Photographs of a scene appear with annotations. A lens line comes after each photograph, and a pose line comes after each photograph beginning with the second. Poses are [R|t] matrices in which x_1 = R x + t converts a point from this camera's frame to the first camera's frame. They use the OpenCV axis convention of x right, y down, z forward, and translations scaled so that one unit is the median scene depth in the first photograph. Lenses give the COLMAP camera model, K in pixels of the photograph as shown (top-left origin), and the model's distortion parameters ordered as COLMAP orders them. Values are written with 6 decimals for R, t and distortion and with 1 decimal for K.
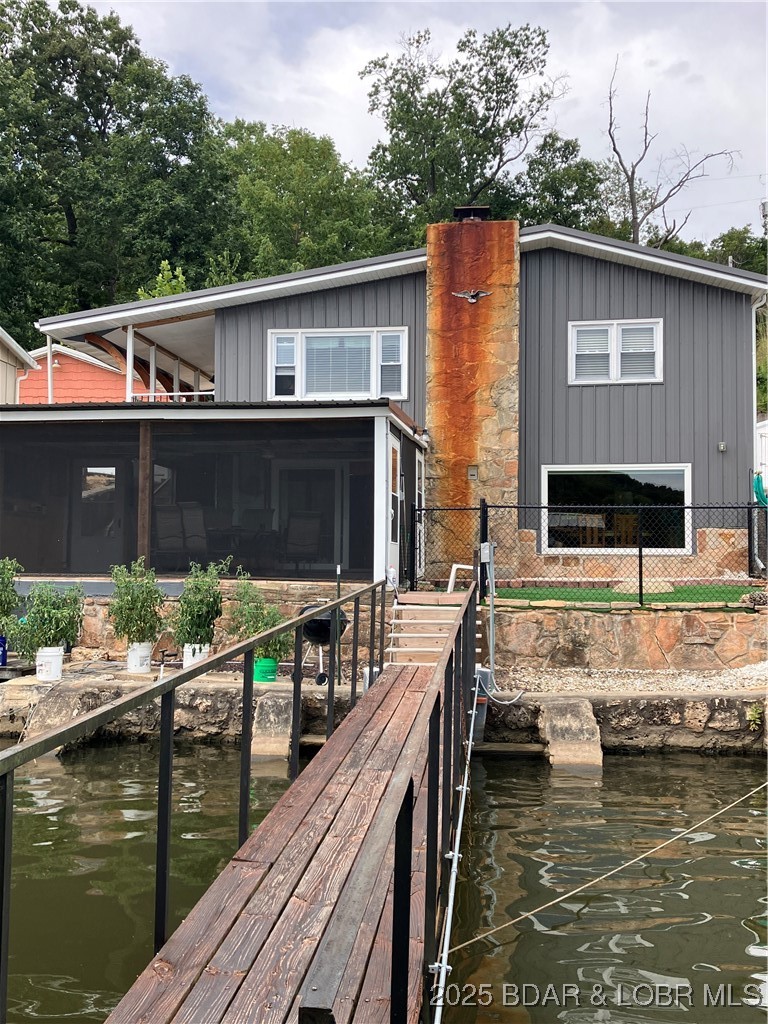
lens RADIAL K [[1124.8, 0, 384.0], [0, 1124.8, 512.0], [0, 0, 1]] dist [0.000354, -0.031178]
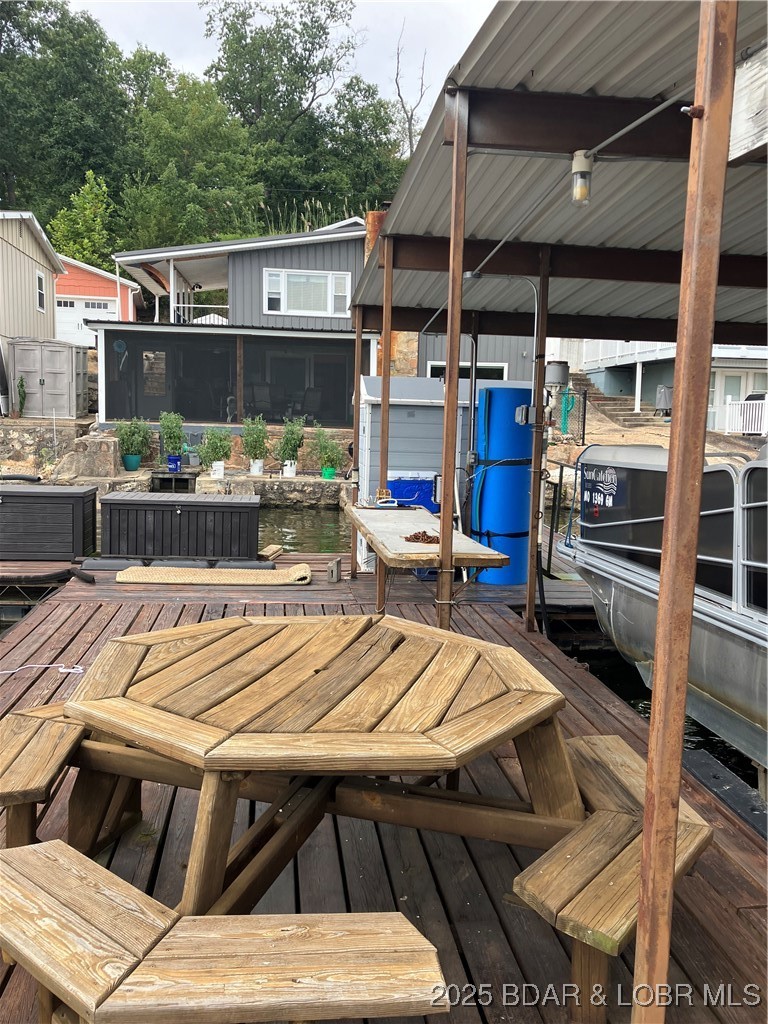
lens RADIAL K [[859.3, 0, 382.5], [0, 859.3, 519.1], [0, 0, 1]] dist [0.079669, -0.095363]
pose [[0.974793, -0.014967, 0.222610, -0.081294], [-0.024914, 0.984205, 0.175272, -0.010737], [-0.221717, -0.176400, 0.959023, -0.111023]]
